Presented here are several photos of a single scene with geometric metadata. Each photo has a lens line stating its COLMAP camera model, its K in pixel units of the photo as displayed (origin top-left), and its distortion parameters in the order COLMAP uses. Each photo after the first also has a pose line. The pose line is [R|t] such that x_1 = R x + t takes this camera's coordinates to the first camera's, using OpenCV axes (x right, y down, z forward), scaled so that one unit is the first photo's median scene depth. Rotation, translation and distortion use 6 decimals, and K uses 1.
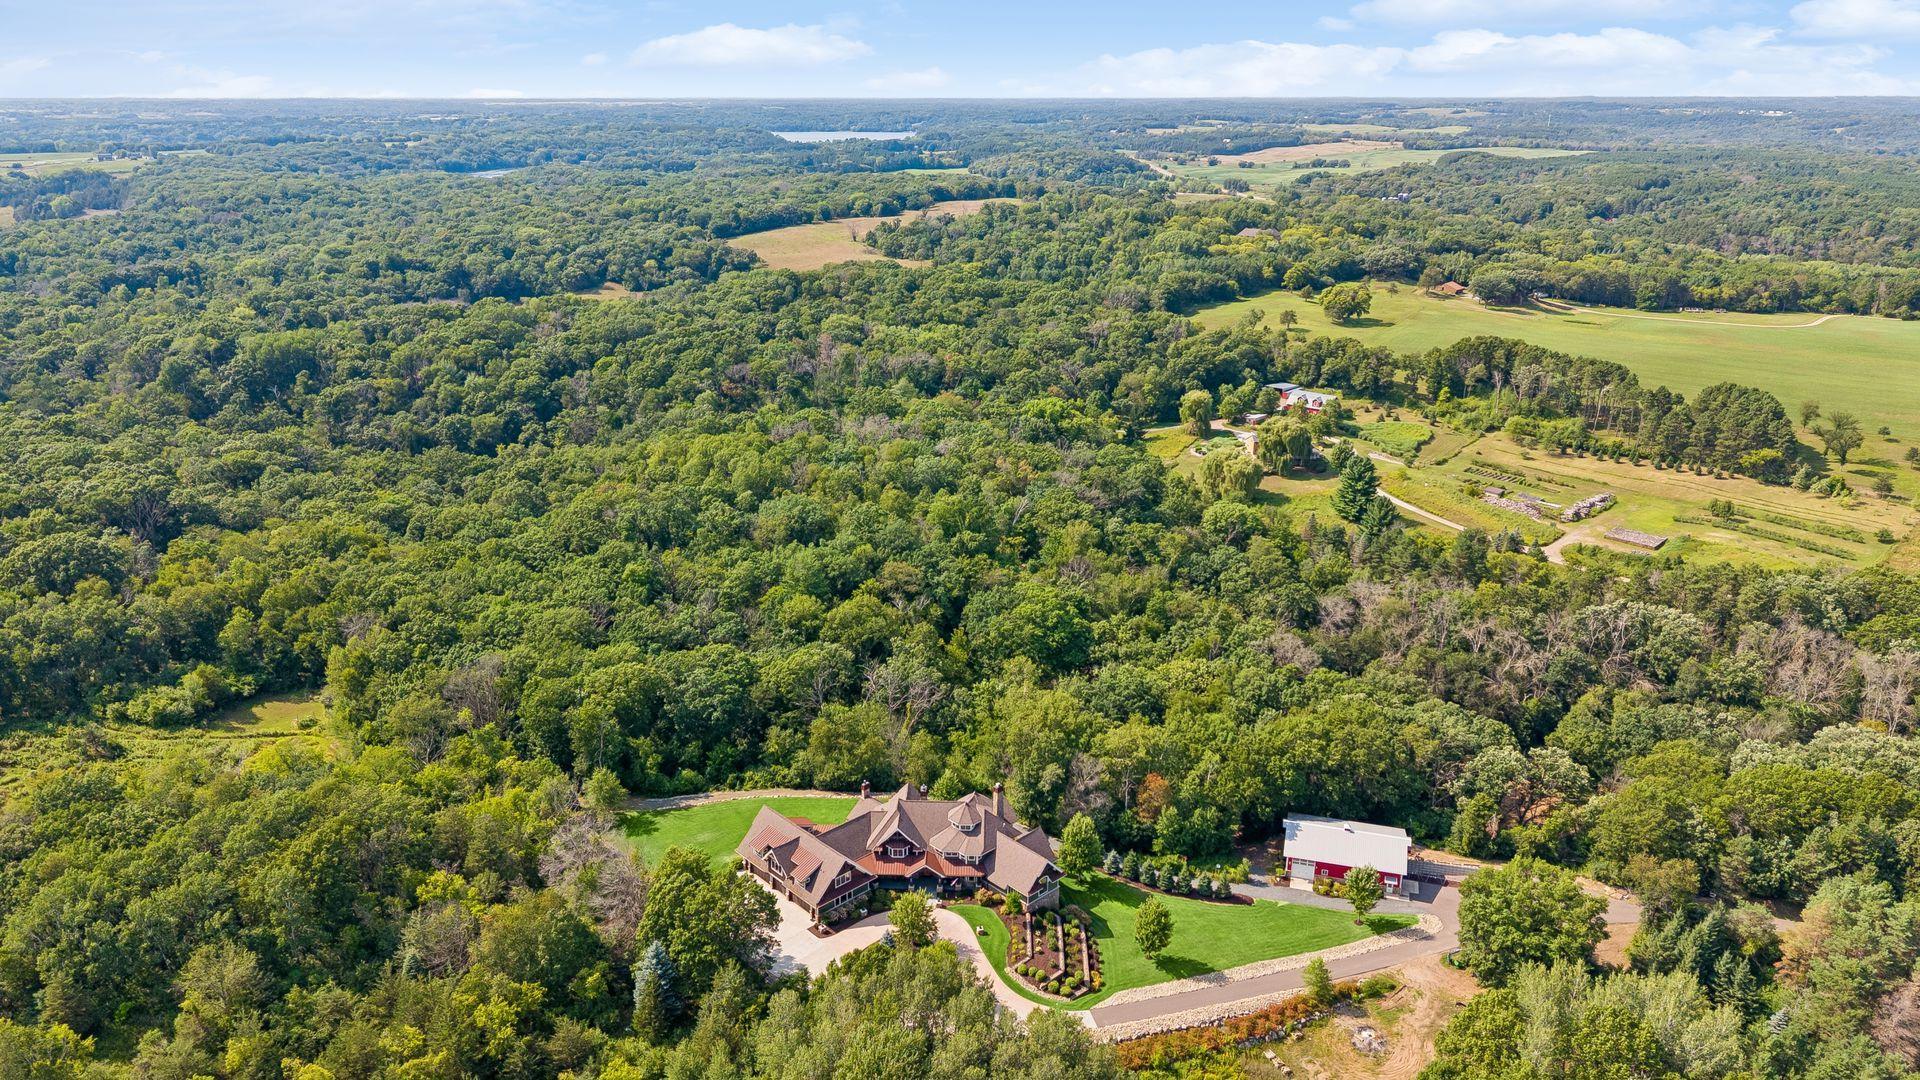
lens RADIAL K [[1257.9, 0, 960.0], [0, 1257.9, 540.0], [0, 0, 1]] dist [0.065832, -0.076295]
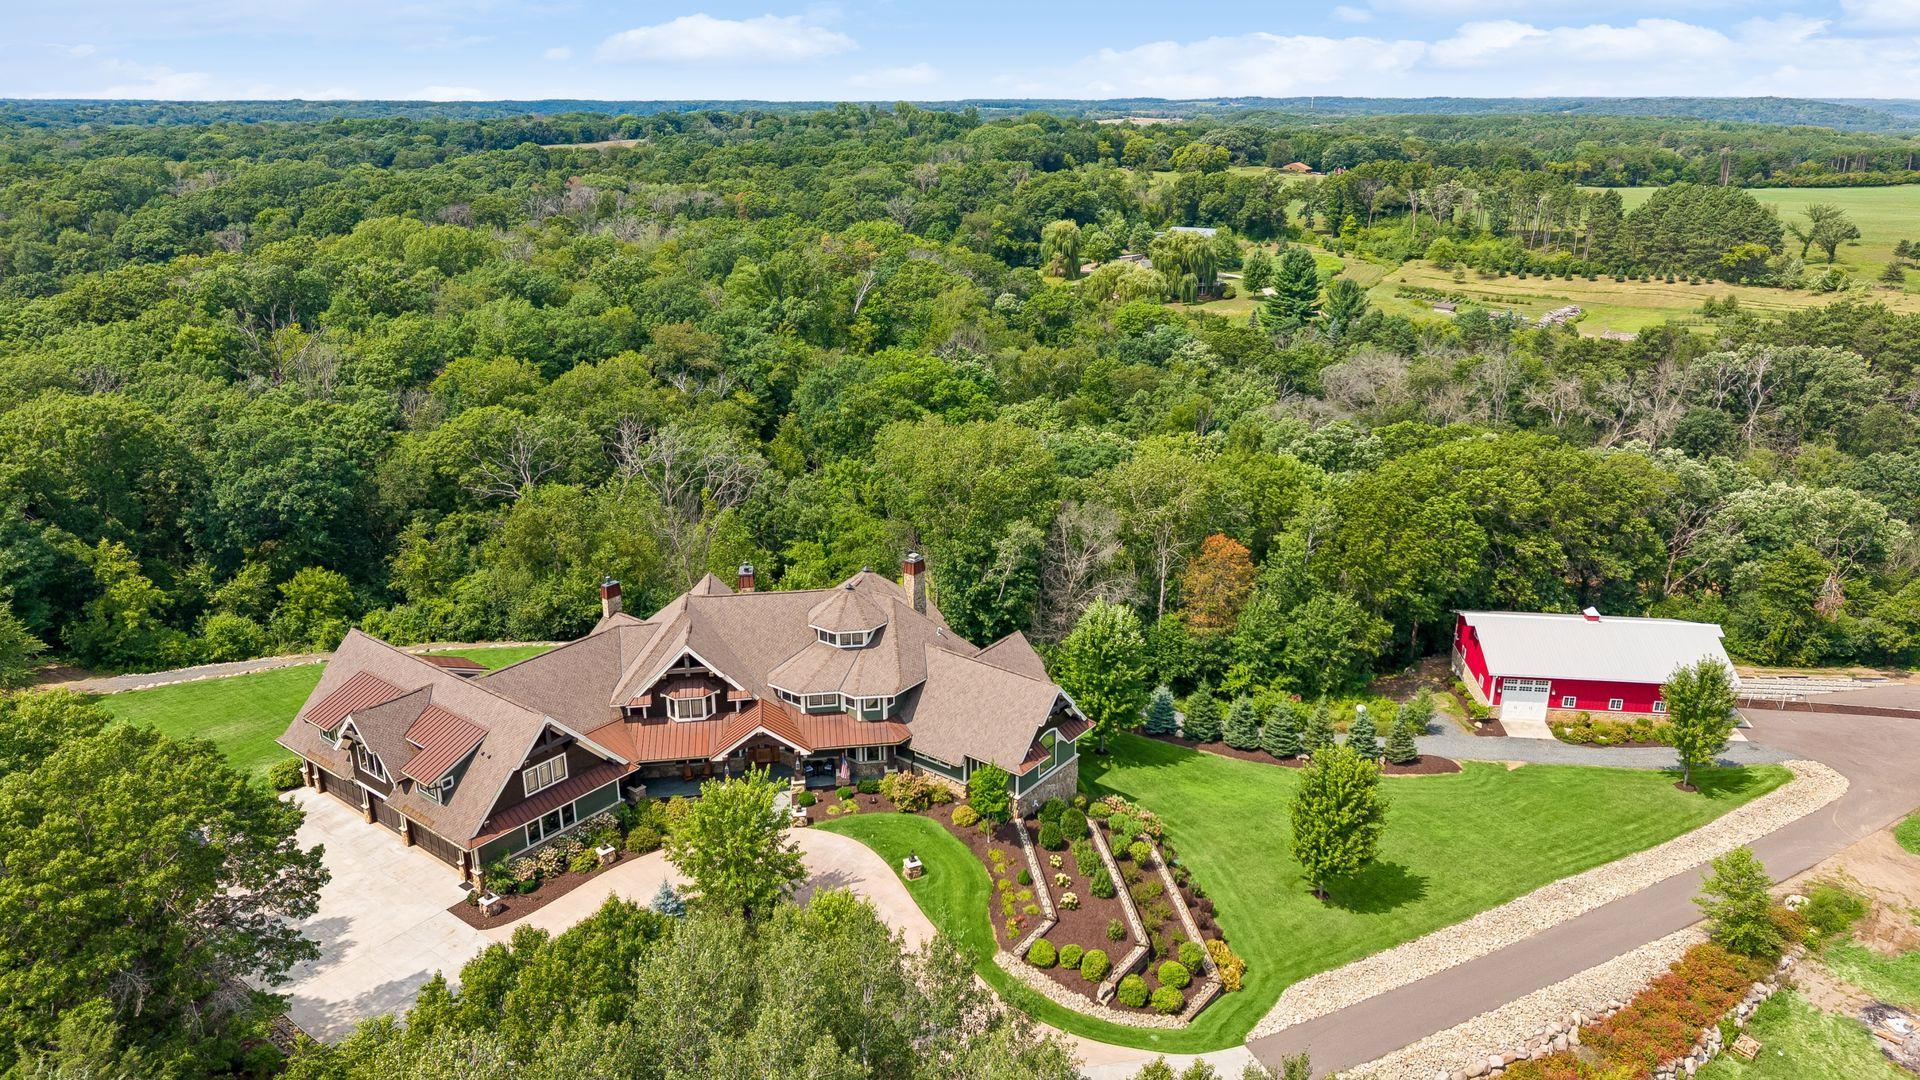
lens RADIAL K [[1257.9, 0, 960.0], [0, 1257.9, 540.0], [0, 0, 1]] dist [0.065832, -0.076295]
pose [[0.986341, -0.052918, 0.155983, -0.023060], [0.052979, 0.998589, 0.003772, 0.191844], [-0.155962, 0.004543, 0.987753, 0.566530]]
